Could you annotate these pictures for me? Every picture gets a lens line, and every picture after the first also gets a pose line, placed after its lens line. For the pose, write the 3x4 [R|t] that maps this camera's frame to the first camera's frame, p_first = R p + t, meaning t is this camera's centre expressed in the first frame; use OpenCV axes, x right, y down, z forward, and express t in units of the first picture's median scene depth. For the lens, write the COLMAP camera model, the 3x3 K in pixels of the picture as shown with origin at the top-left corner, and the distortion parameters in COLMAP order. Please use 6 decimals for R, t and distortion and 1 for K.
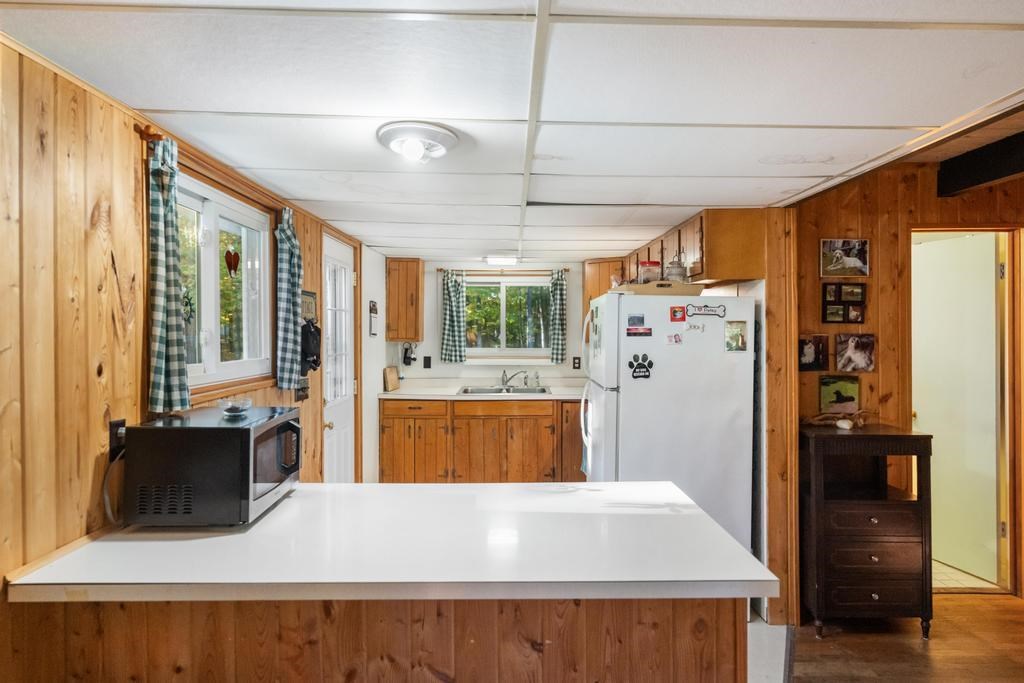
lens RADIAL K [[645.5, 0, 512.2], [0, 645.5, 337.5], [0, 0, 1]] dist [0.001774, 0.000049]
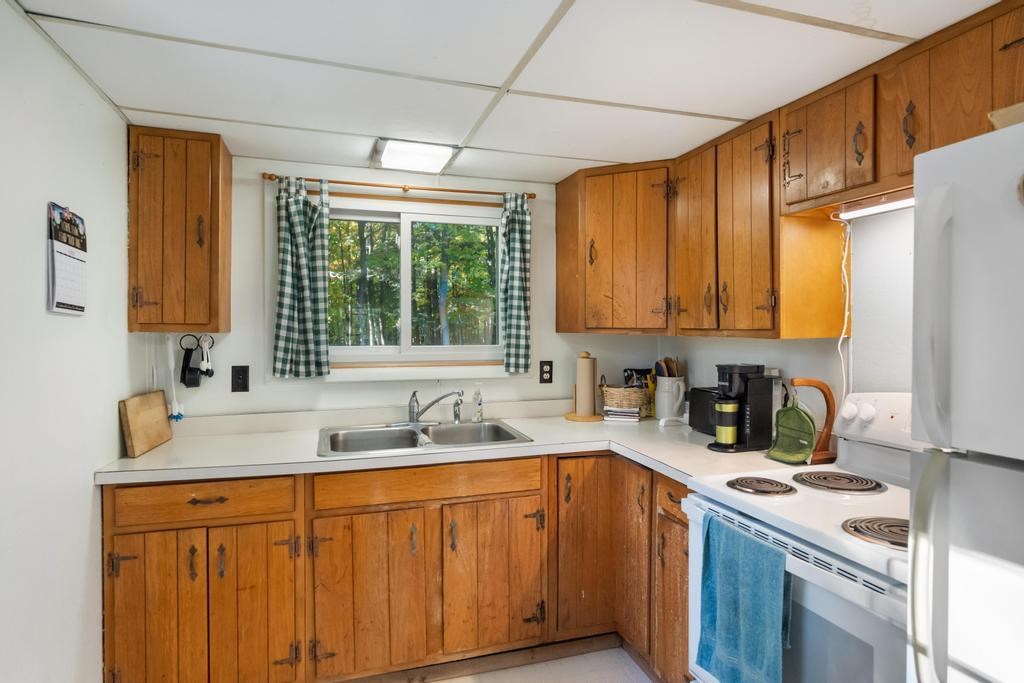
lens RADIAL K [[582.1, 0, 515.0], [0, 582.1, 336.6], [0, 0, 1]] dist [-0.006057, 0.000231]
pose [[0.949784, -0.006197, 0.312846, -0.076597], [0.007335, 0.999970, -0.002460, 0.011367], [-0.312821, 0.004631, 0.949801, 0.557111]]
